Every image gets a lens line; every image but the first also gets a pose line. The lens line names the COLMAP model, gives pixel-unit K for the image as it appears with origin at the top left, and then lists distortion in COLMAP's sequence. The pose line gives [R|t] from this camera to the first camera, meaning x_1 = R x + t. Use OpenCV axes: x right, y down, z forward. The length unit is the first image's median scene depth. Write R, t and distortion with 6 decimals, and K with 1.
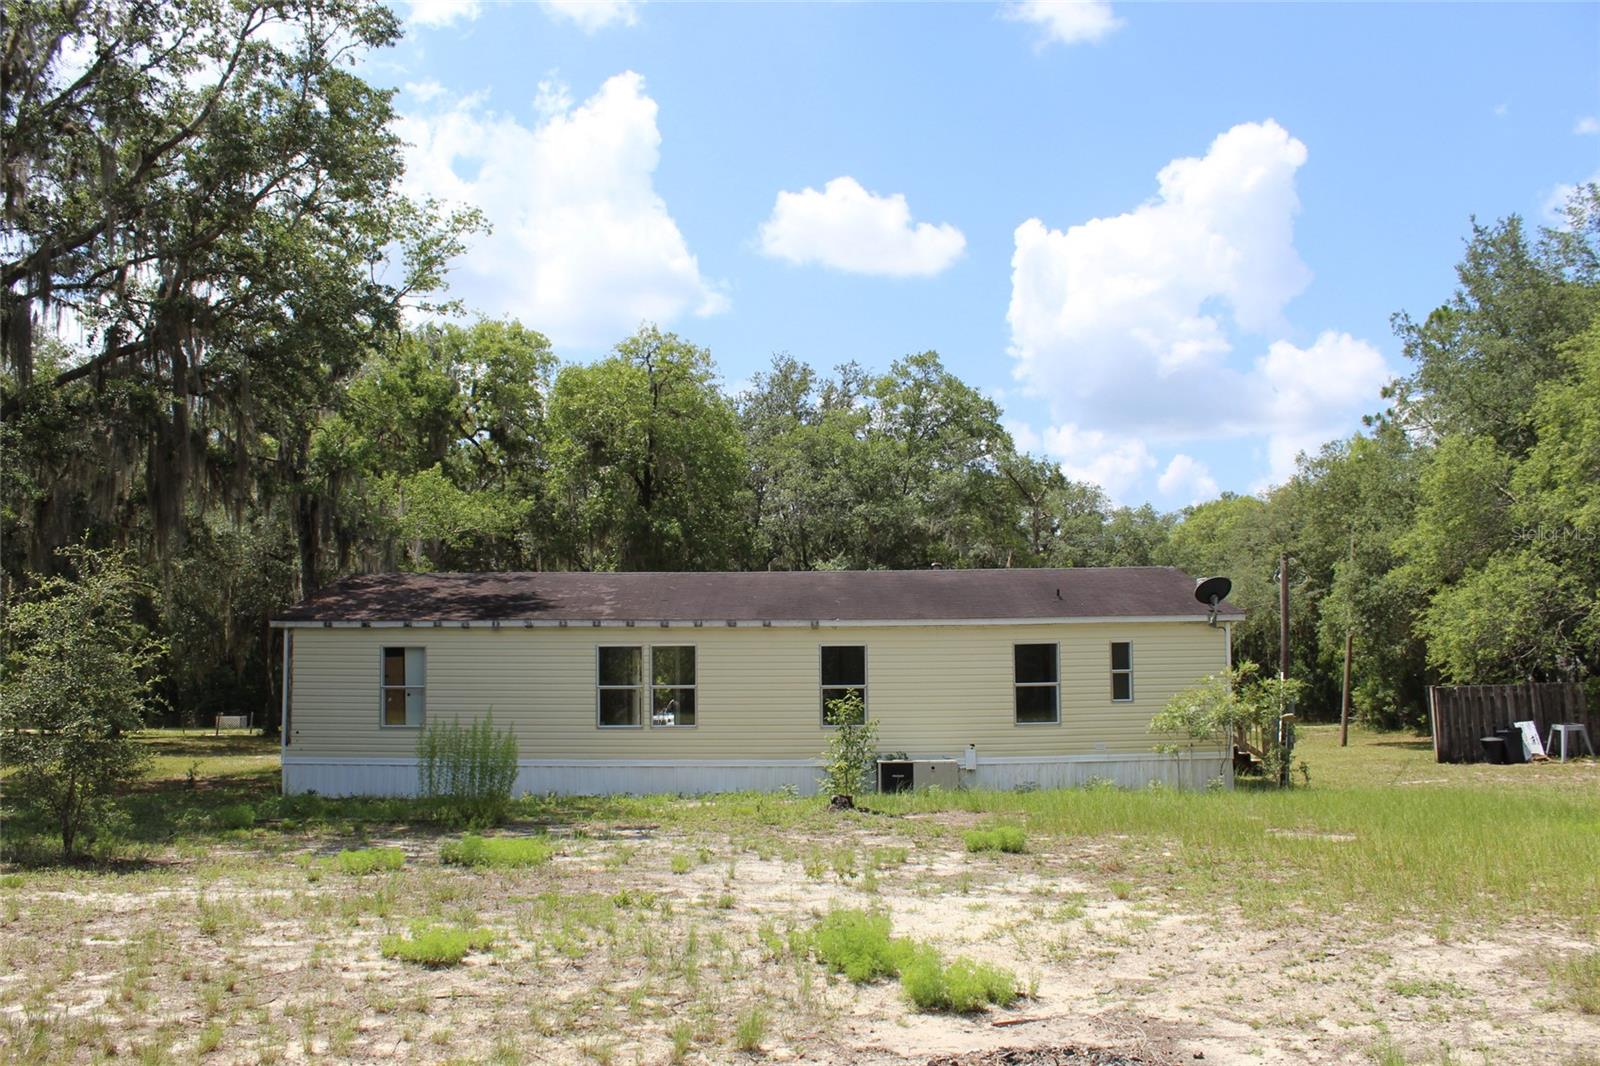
lens RADIAL K [[1331.4, 0, 822.9], [0, 1331.4, 538.0], [0, 0, 1]] dist [-0.160146, 0.138694]
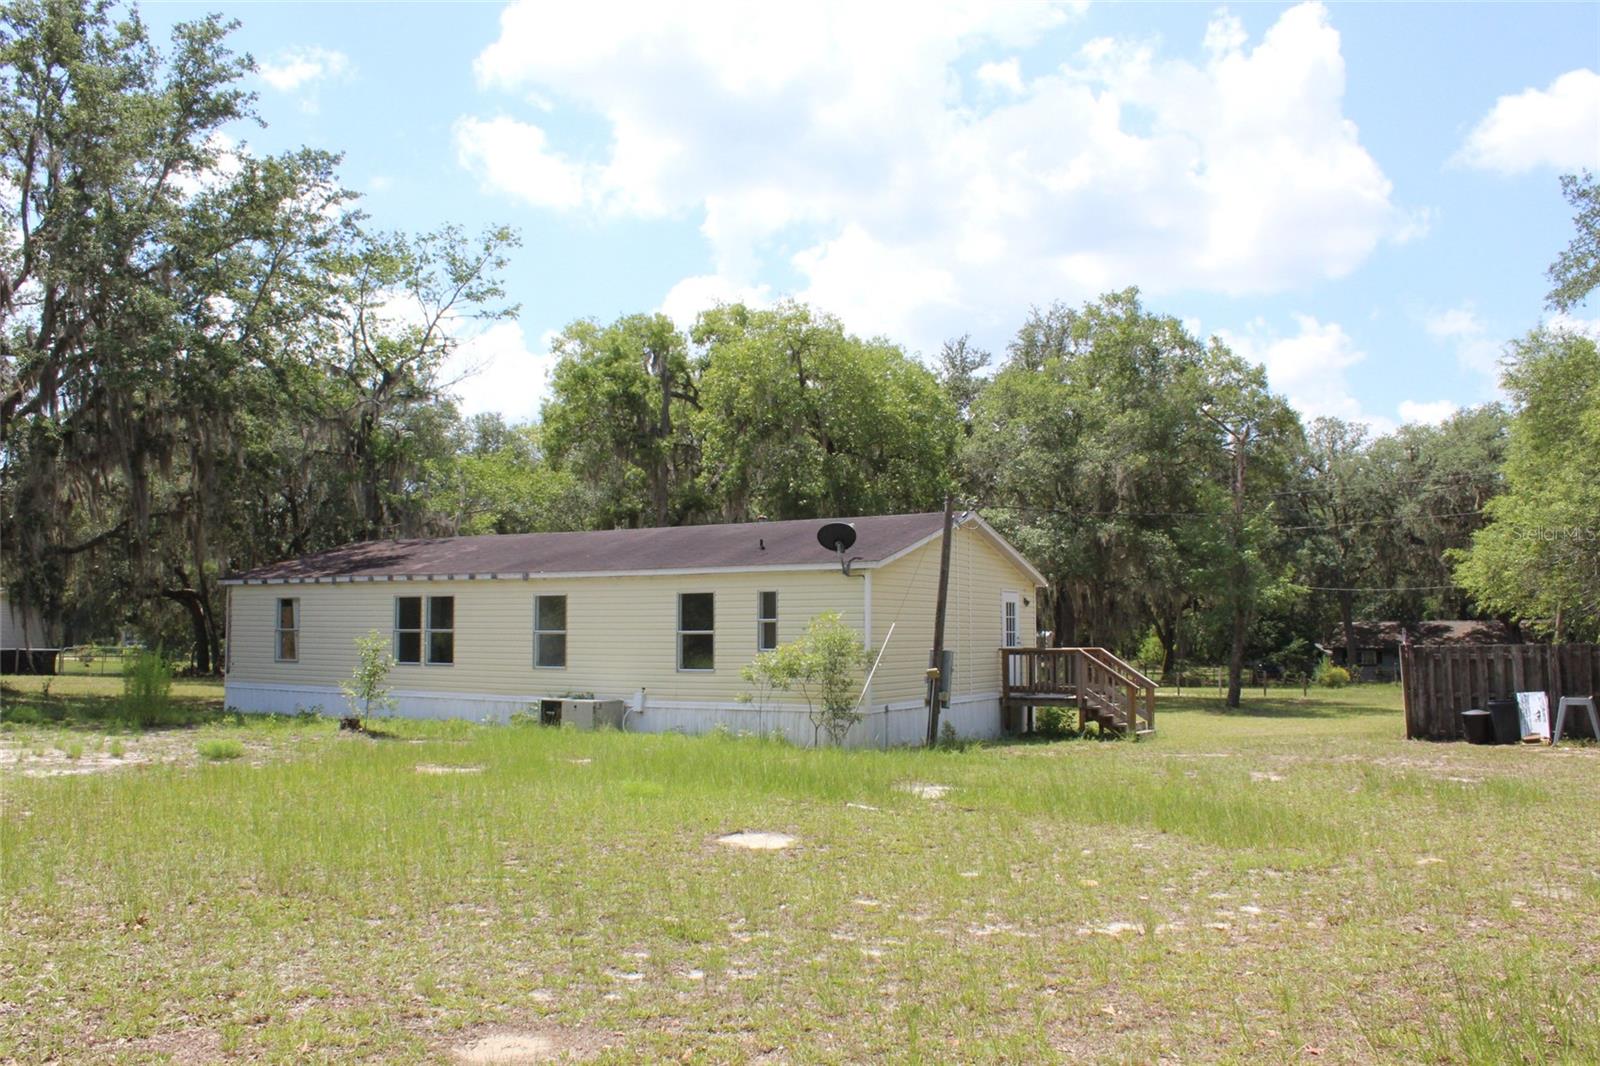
lens RADIAL K [[1331.4, 0, 808.3], [0, 1331.4, 541.4], [0, 0, 1]] dist [-0.160146, 0.138694]
pose [[0.867199, -0.026135, -0.497276, 0.753923], [0.043143, 0.998810, 0.022742, 0.019917], [0.496090, -0.041176, 0.867294, 0.146106]]
